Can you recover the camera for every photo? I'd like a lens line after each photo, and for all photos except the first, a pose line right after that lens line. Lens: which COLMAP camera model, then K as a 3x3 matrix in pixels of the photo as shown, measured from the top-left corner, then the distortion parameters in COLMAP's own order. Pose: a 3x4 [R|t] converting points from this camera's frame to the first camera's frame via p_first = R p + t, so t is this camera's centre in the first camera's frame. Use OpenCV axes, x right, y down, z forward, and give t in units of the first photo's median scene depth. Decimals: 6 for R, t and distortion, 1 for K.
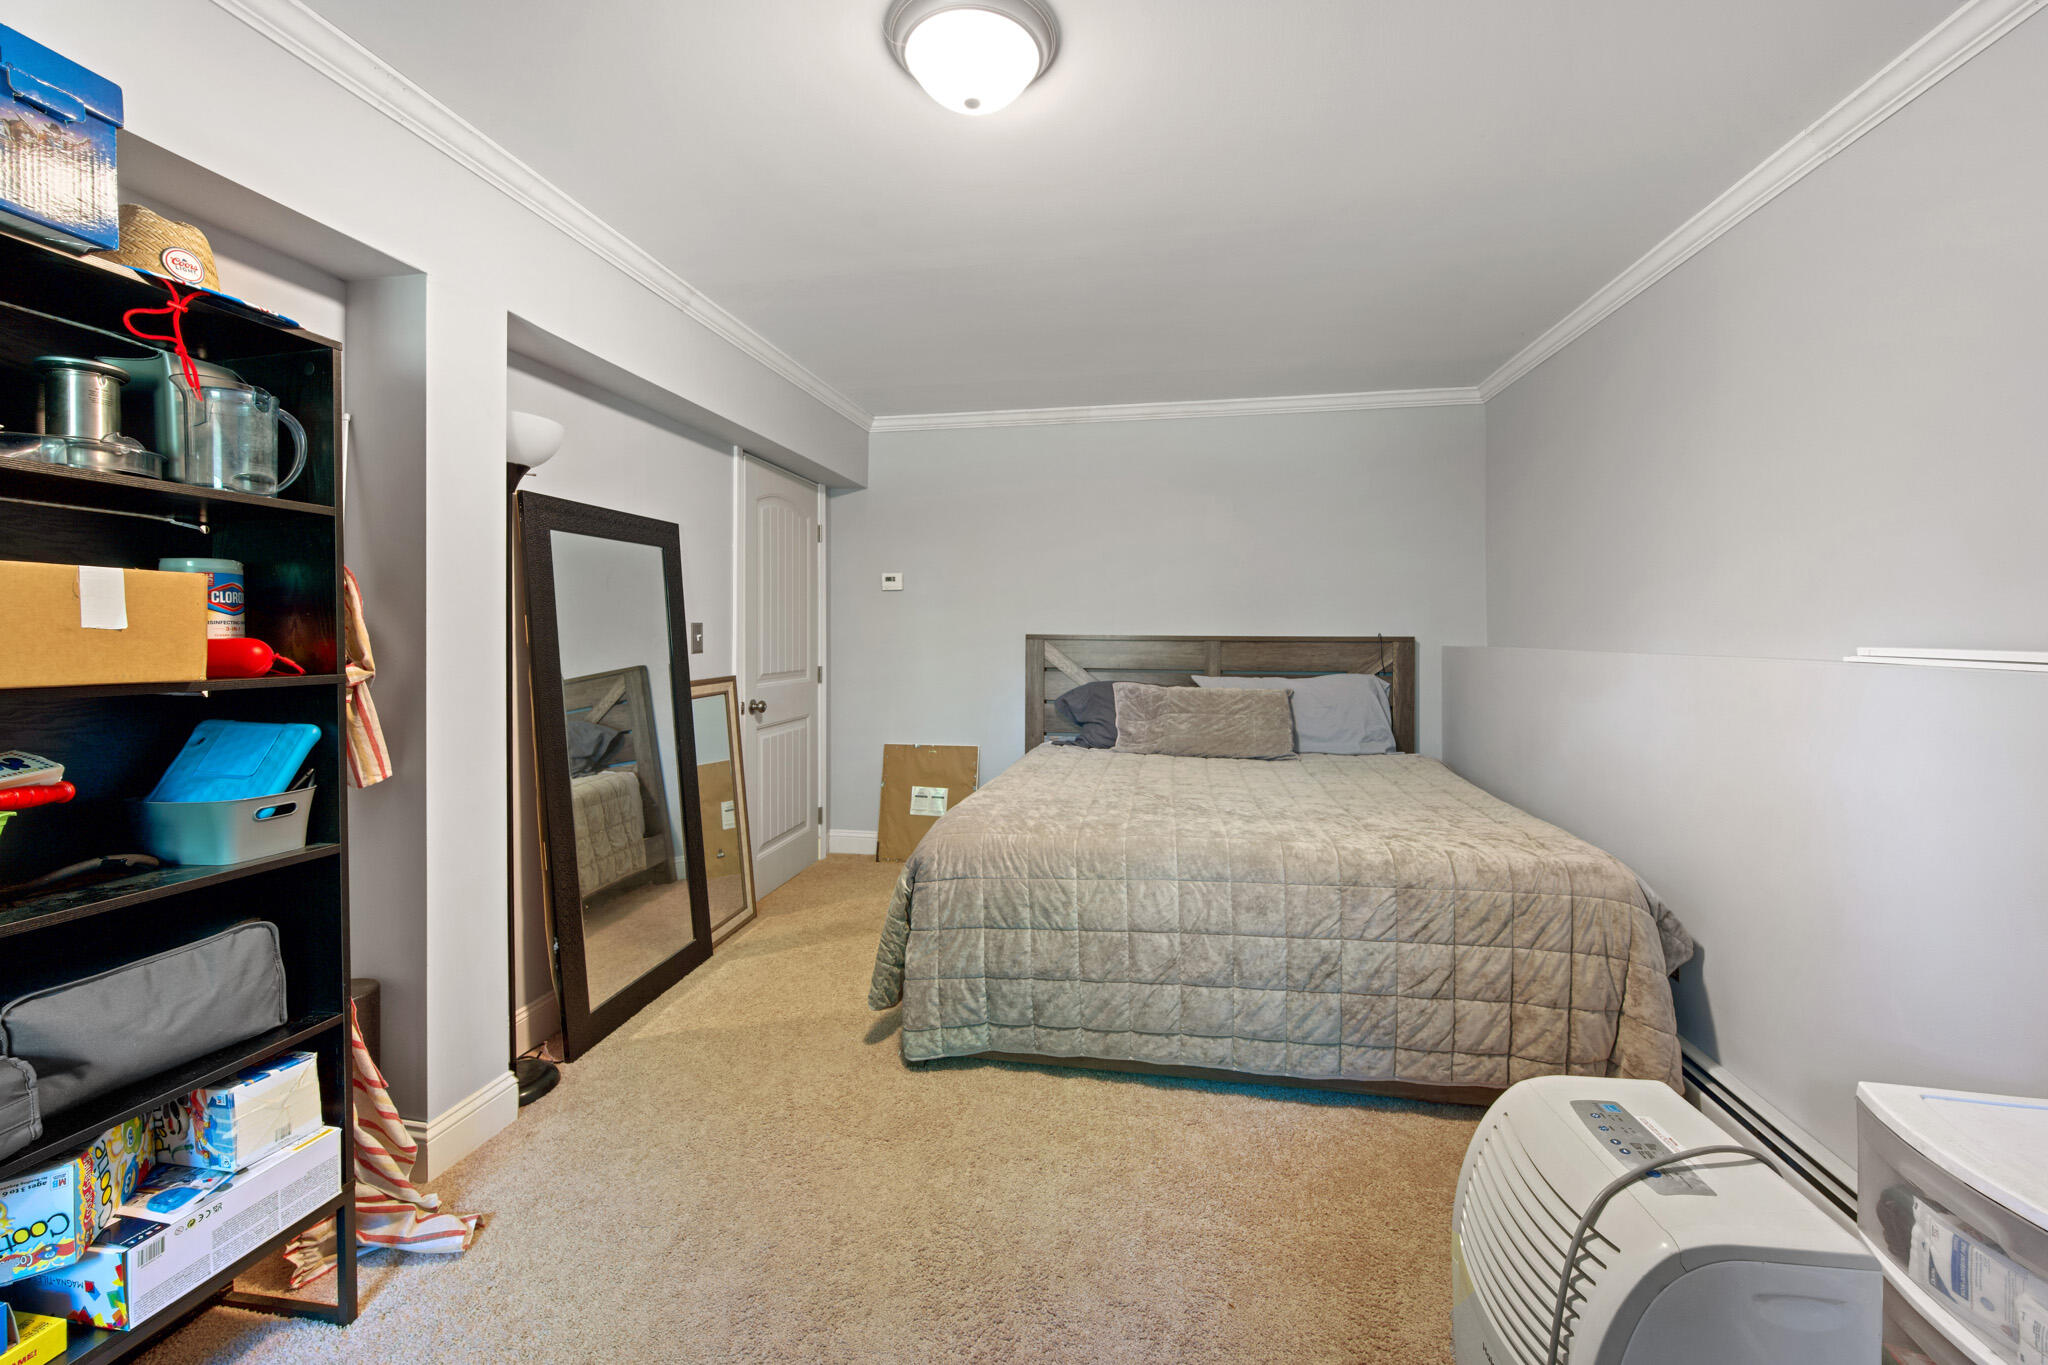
lens RADIAL K [[827.9, 0, 1015.1], [0, 827.9, 626.6], [0, 0, 1]] dist [-0.003656, -0.000116]
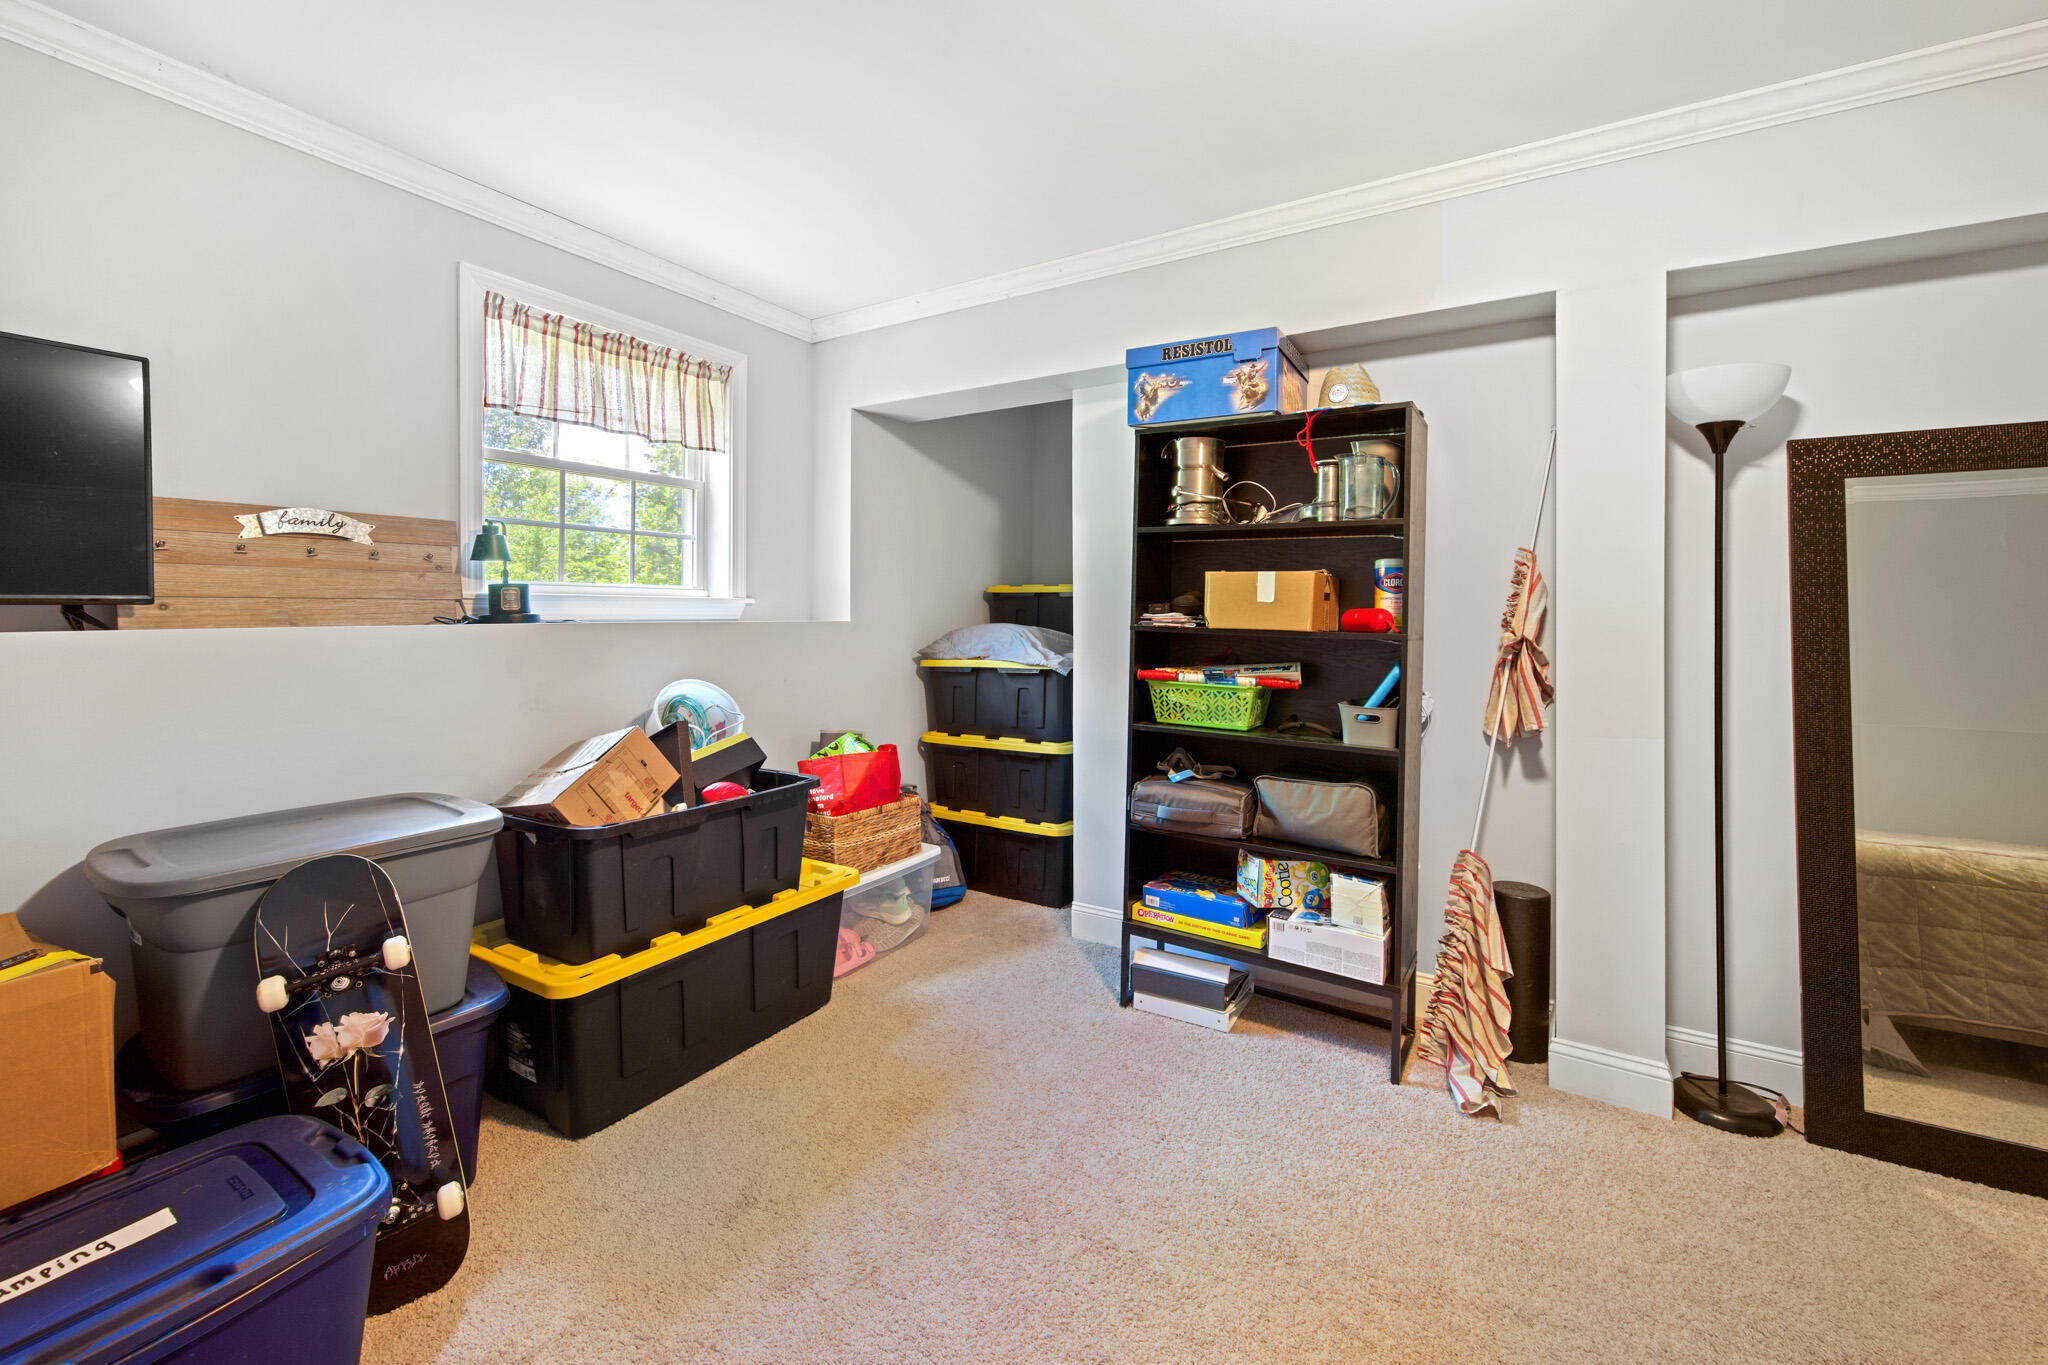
lens RADIAL K [[841.4, 0, 1025.5], [0, 841.4, 609.0], [0, 0, 1]] dist [-0.000102, -0.000107]
pose [[-0.368080, 0.003943, -0.929786, 0.858960], [0.000326, 0.999991, 0.004111, 0.008727], [0.929794, 0.001211, -0.368078, 1.012385]]
